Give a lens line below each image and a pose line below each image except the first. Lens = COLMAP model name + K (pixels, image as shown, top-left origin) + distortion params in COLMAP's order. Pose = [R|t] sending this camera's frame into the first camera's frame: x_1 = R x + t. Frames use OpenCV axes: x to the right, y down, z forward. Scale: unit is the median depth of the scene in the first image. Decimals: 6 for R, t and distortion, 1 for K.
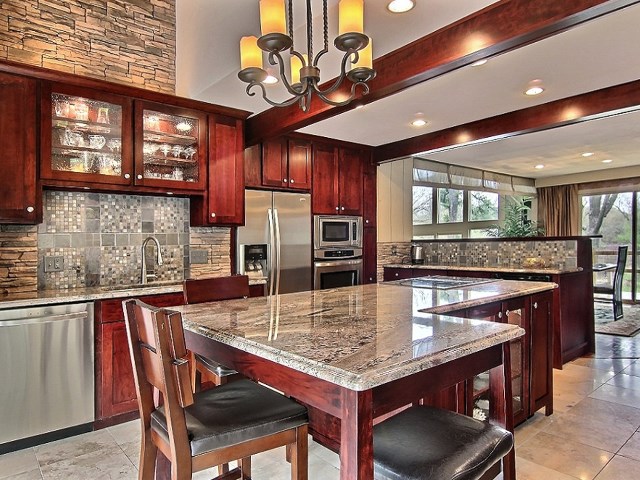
lens RADIAL K [[405.6, 0, 320.0], [0, 405.6, 240.0], [0, 0, 1]] dist [-0.000261, -0.003915]
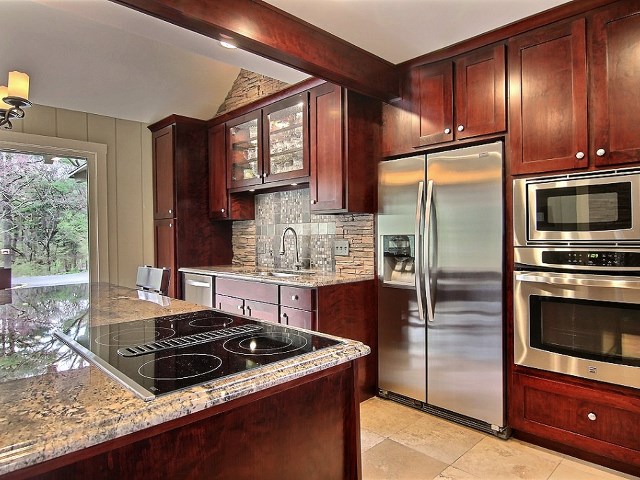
lens RADIAL K [[405.6, 0, 320.0], [0, 405.6, 240.0], [0, 0, 1]] dist [-0.000261, -0.003915]
pose [[0.084730, 0.016179, -0.996273, 0.538153], [-0.000346, 0.999869, 0.016208, 0.008094], [0.996404, -0.001029, 0.084725, 0.802327]]
